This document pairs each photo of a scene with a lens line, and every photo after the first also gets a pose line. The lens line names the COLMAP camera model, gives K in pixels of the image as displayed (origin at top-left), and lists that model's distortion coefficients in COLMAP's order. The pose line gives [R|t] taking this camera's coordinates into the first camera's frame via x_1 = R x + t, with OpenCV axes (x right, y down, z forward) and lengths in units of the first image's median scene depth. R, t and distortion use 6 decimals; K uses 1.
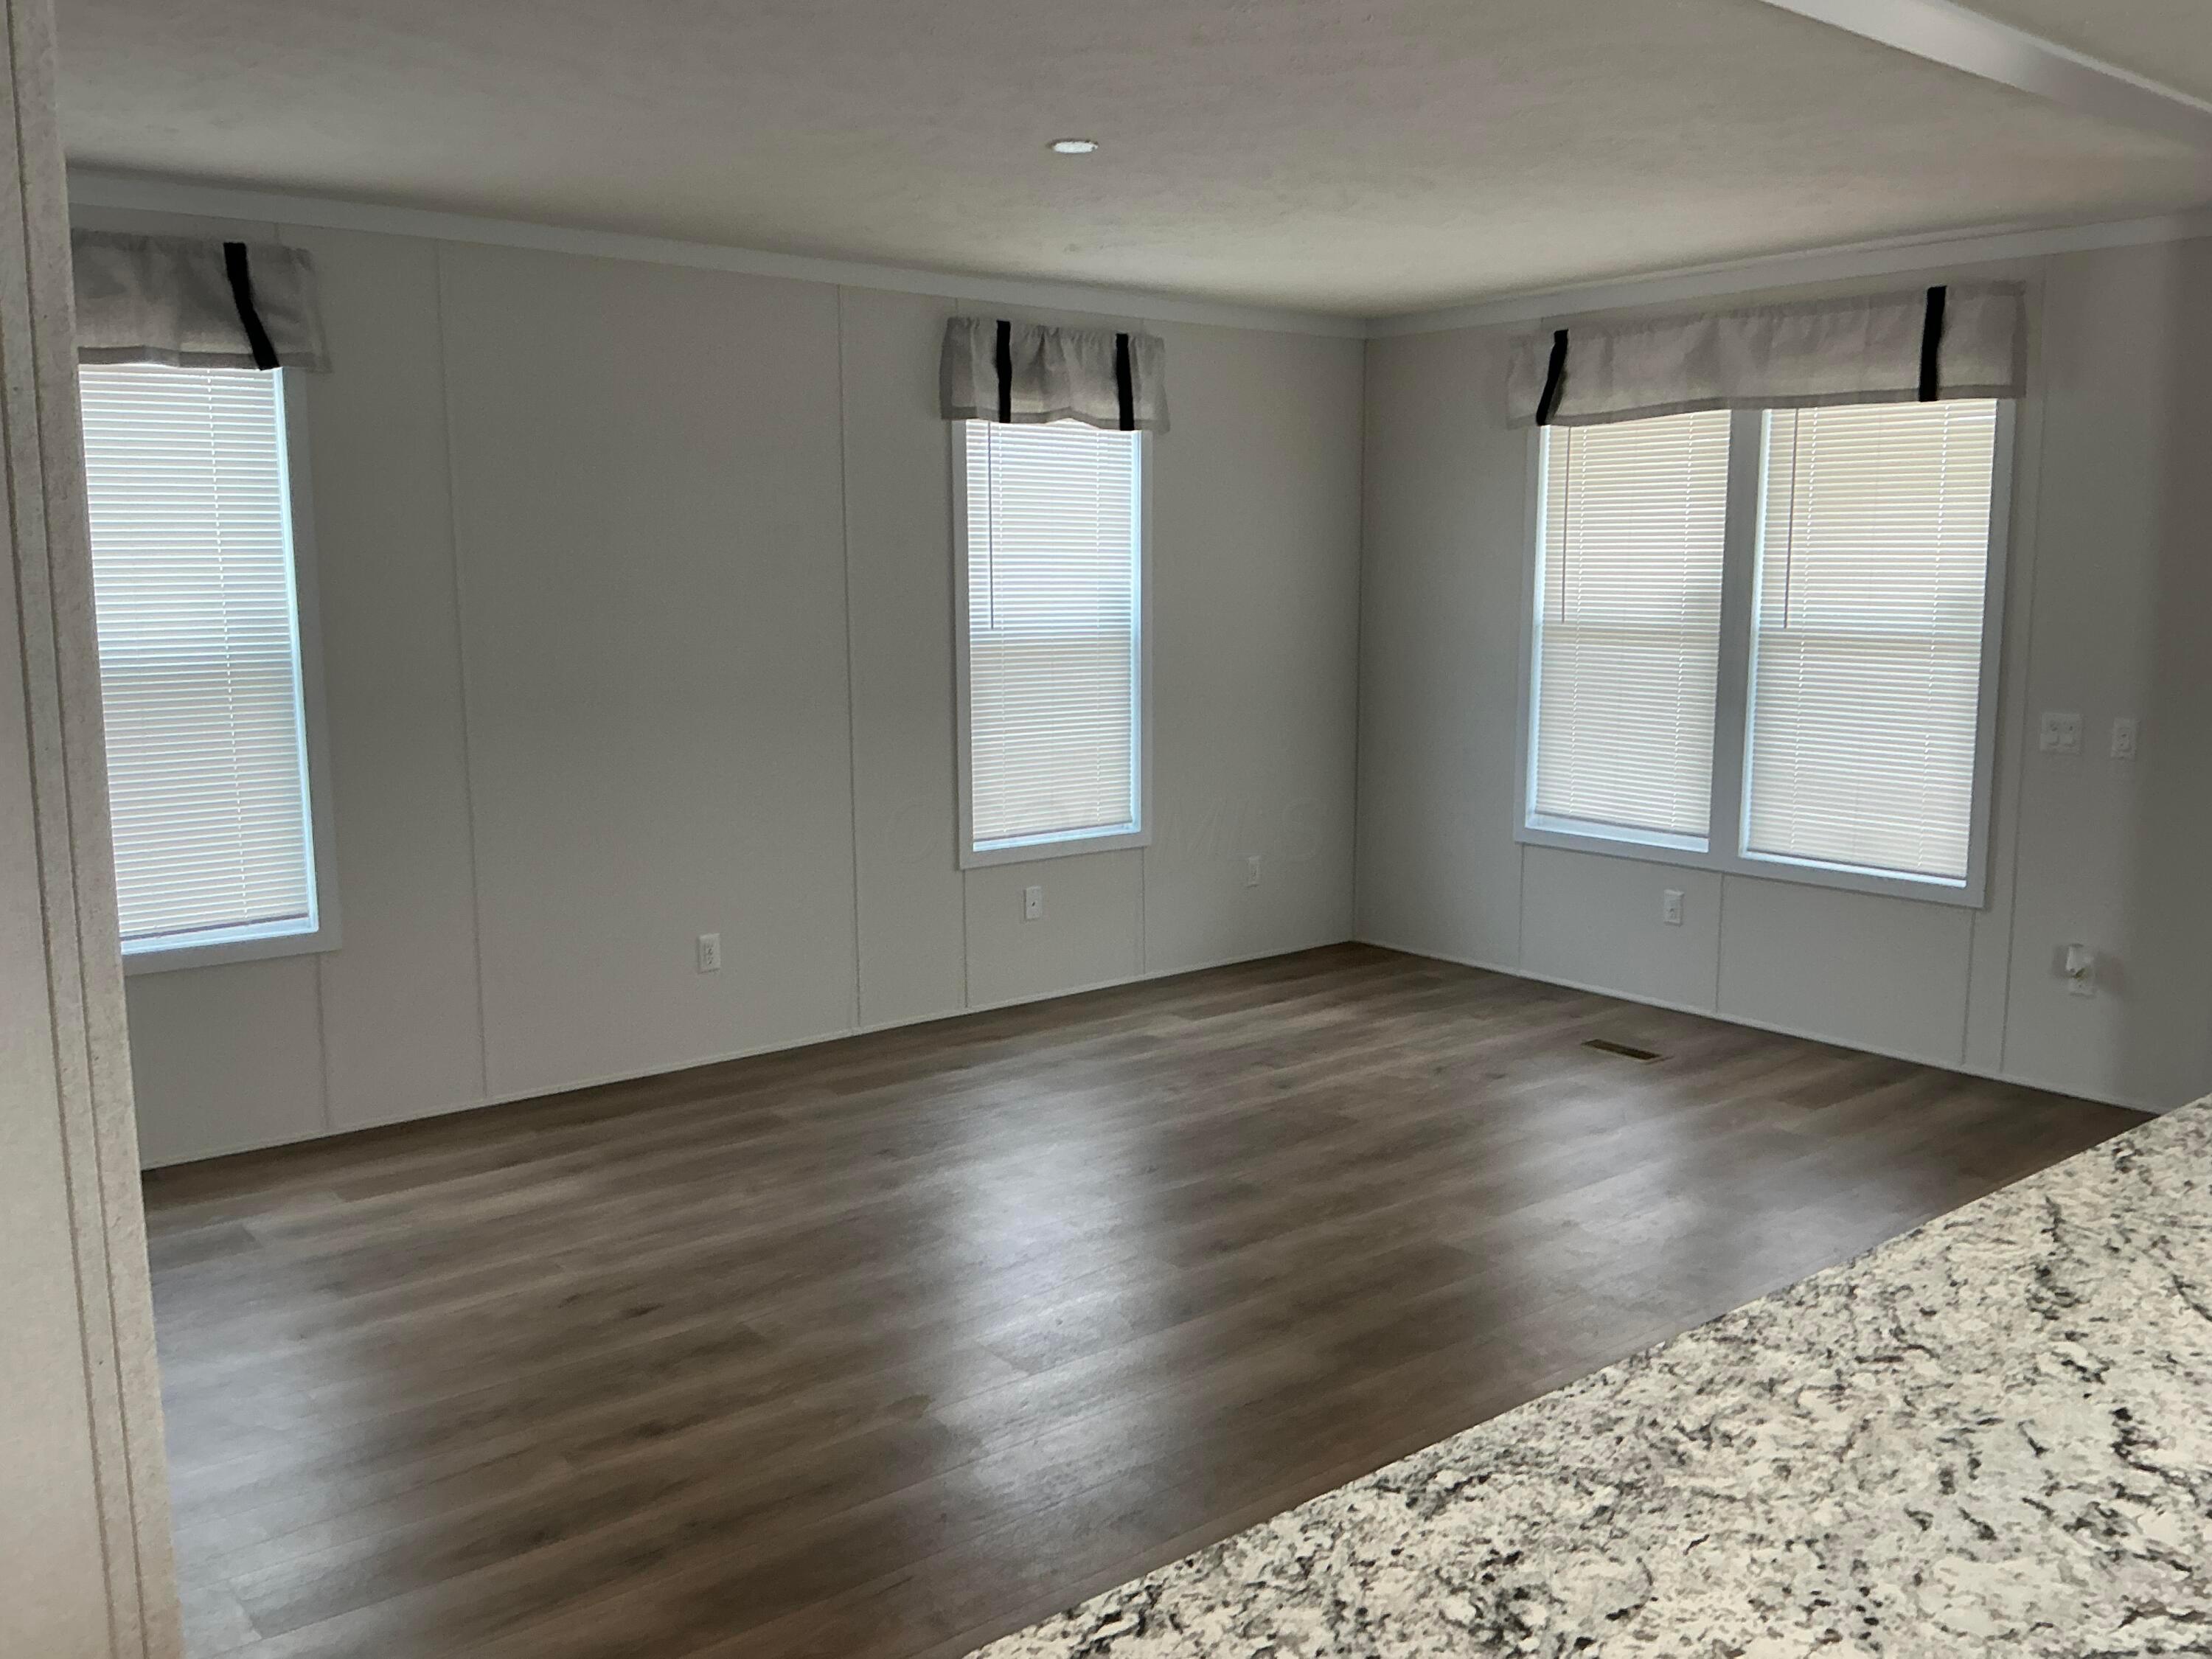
lens RADIAL K [[1851.7, 0, 1109.9], [0, 1851.7, 827.3], [0, 0, 1]] dist [0.039697, -0.113627]
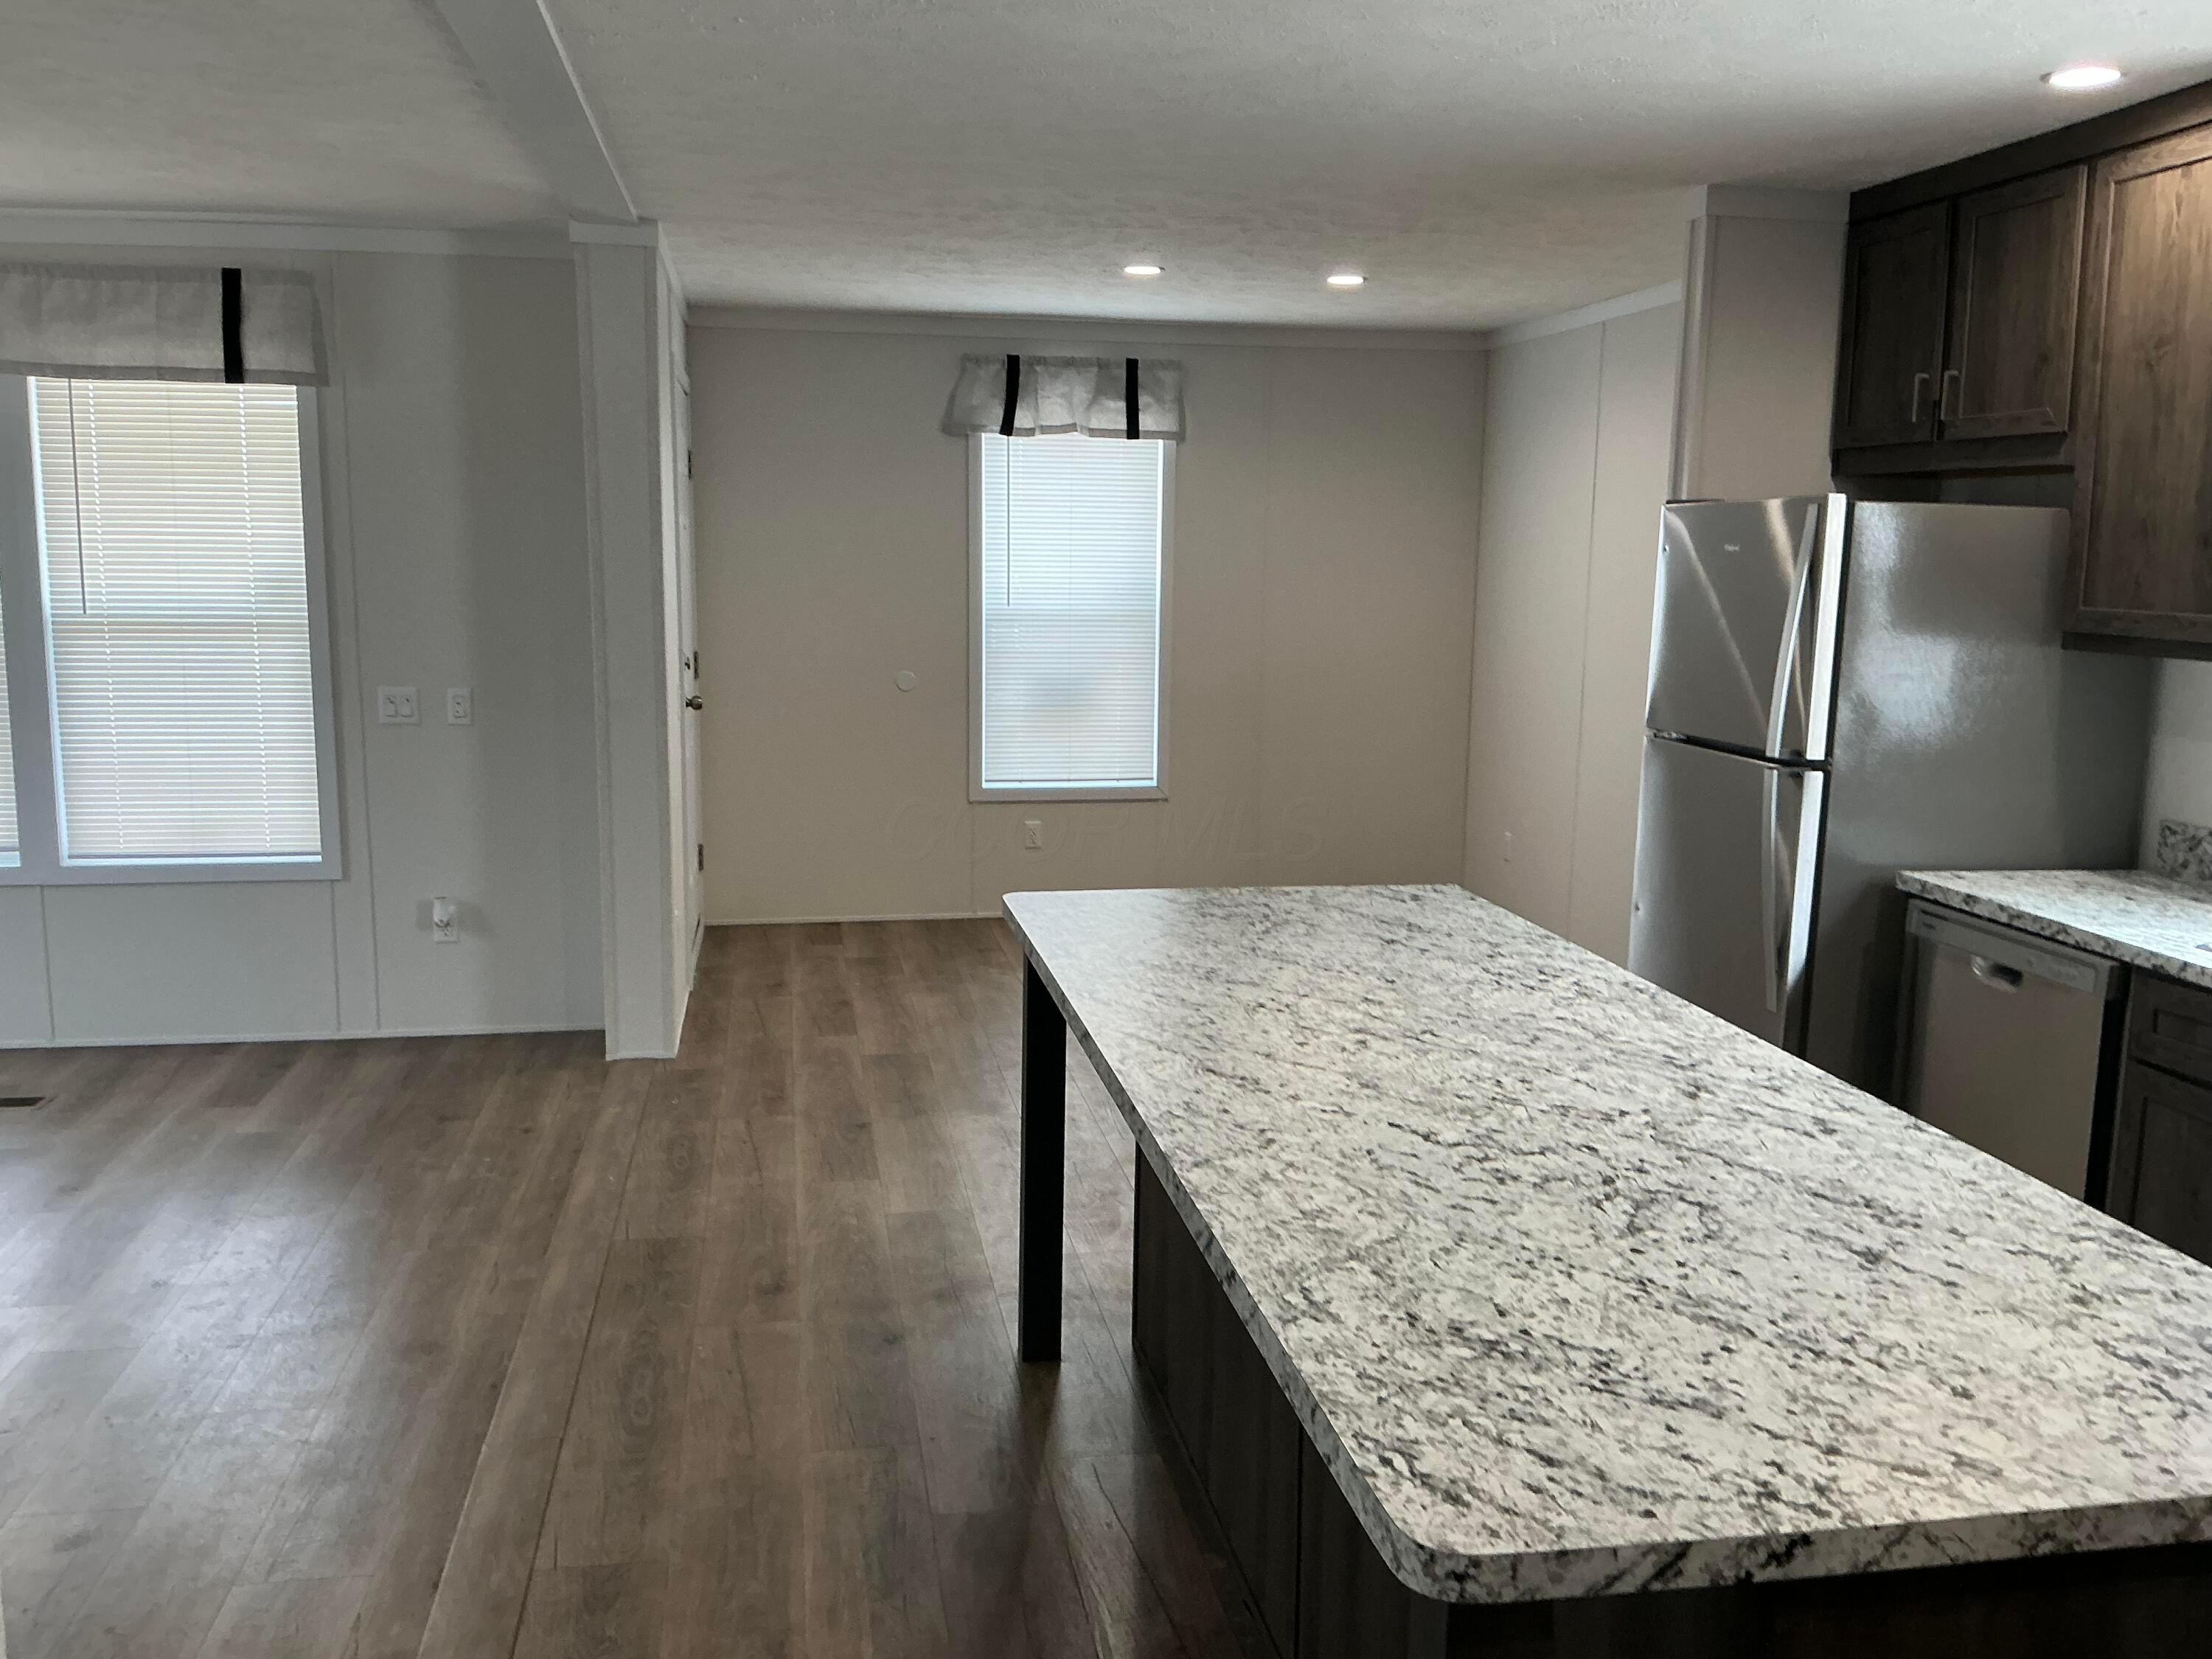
lens RADIAL K [[1851.7, 0, 1109.9], [0, 1851.7, 827.3], [0, 0, 1]] dist [0.039697, -0.113627]
pose [[0.485781, -0.123720, 0.865281, -0.227197], [0.113077, 0.990509, 0.078142, -0.018361], [-0.866736, 0.059884, 0.495160, 0.117072]]
